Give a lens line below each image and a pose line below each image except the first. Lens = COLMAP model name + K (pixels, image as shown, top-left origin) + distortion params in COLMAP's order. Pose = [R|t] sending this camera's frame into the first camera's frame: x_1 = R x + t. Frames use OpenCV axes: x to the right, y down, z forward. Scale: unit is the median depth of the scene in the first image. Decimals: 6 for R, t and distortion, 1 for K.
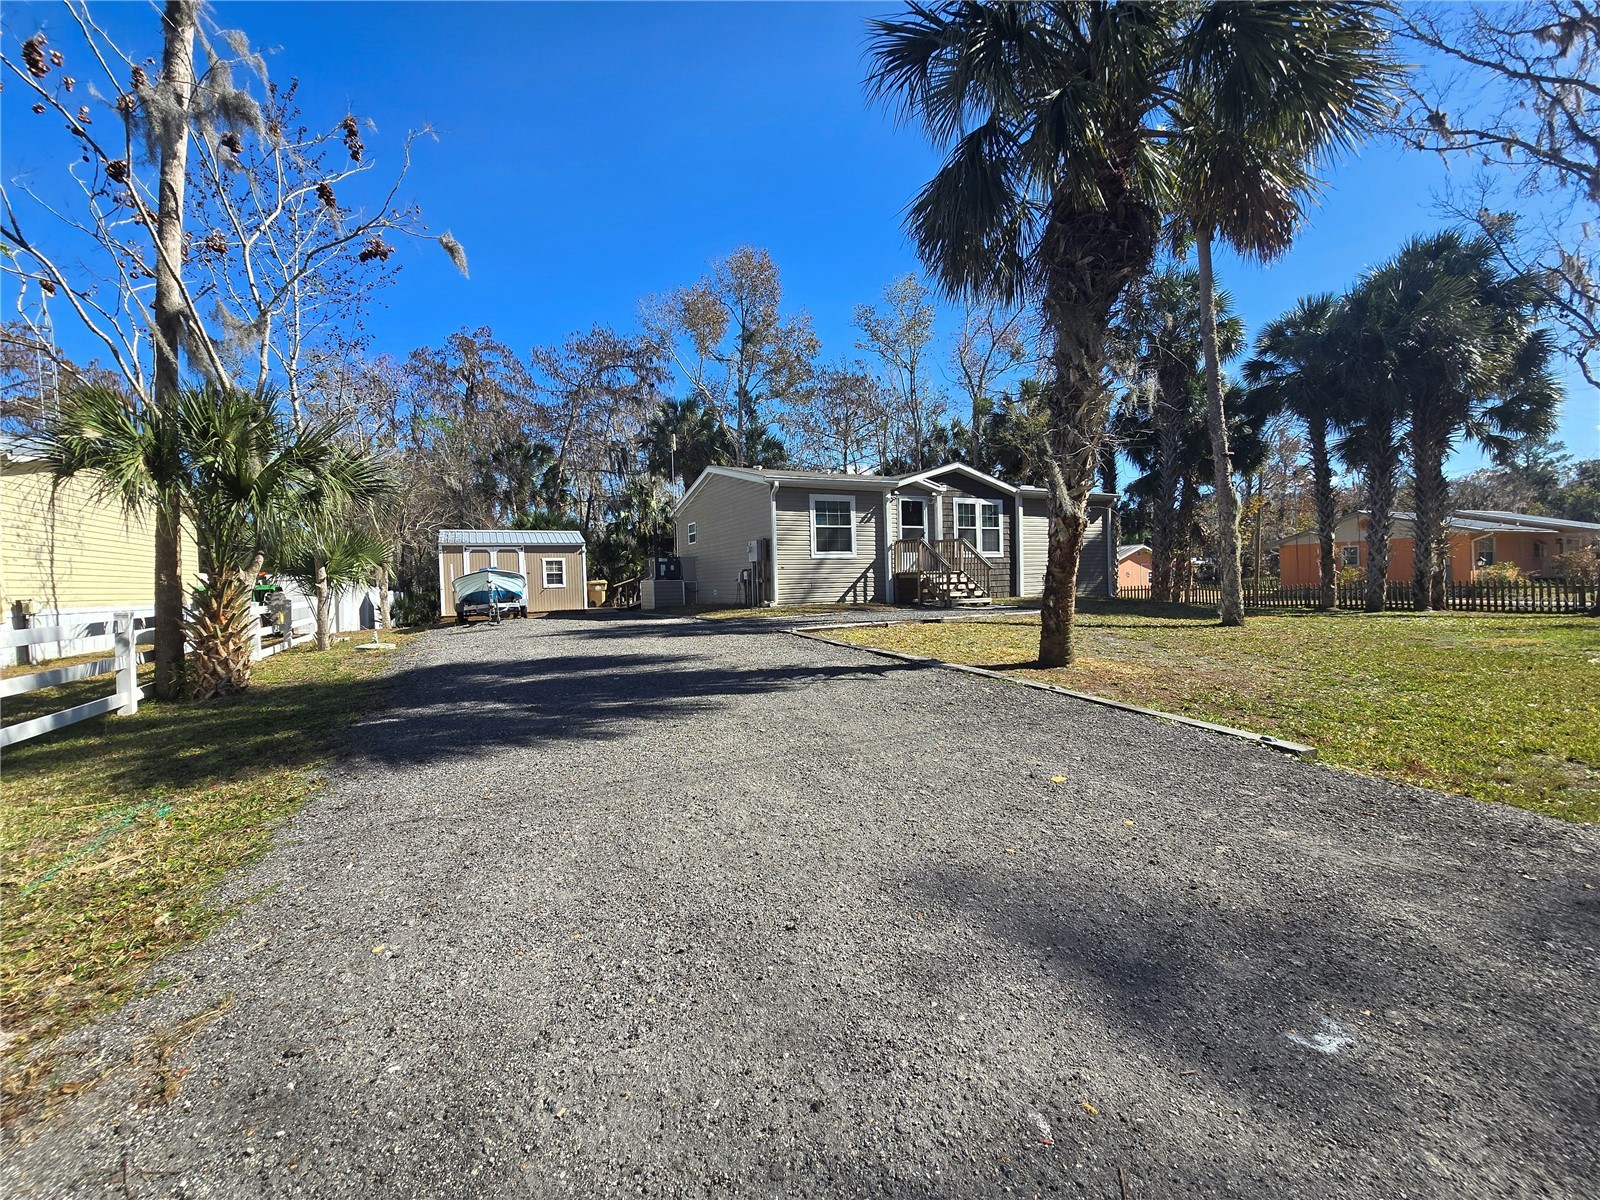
lens RADIAL K [[646.2, 0, 790.2], [0, 646.2, 598.1], [0, 0, 1]] dist [-0.006186, 0.002166]
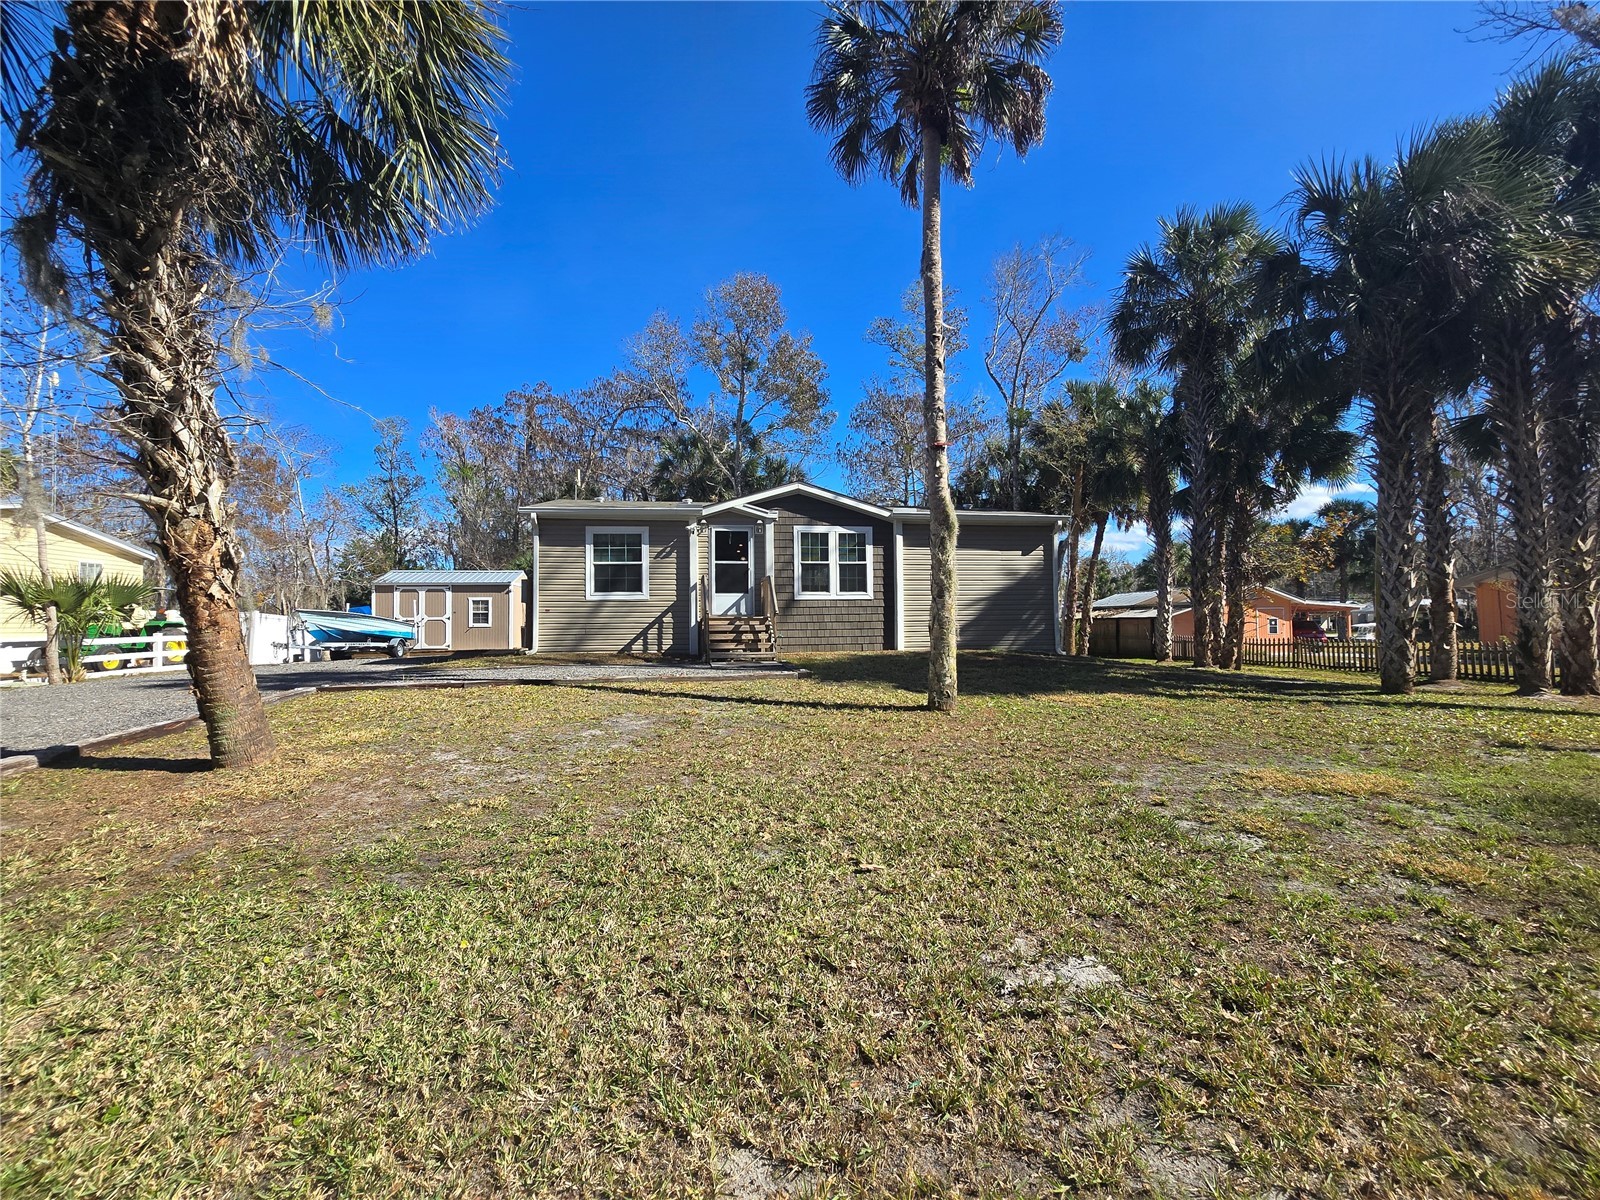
lens RADIAL K [[646.2, 0, 803.3], [0, 646.2, 598.2], [0, 0, 1]] dist [-0.006186, 0.002166]
pose [[0.953281, 0.004319, -0.302053, 0.521254], [-0.021776, 0.998279, -0.054450, -0.021259], [0.301298, 0.058484, 0.951735, 0.241022]]
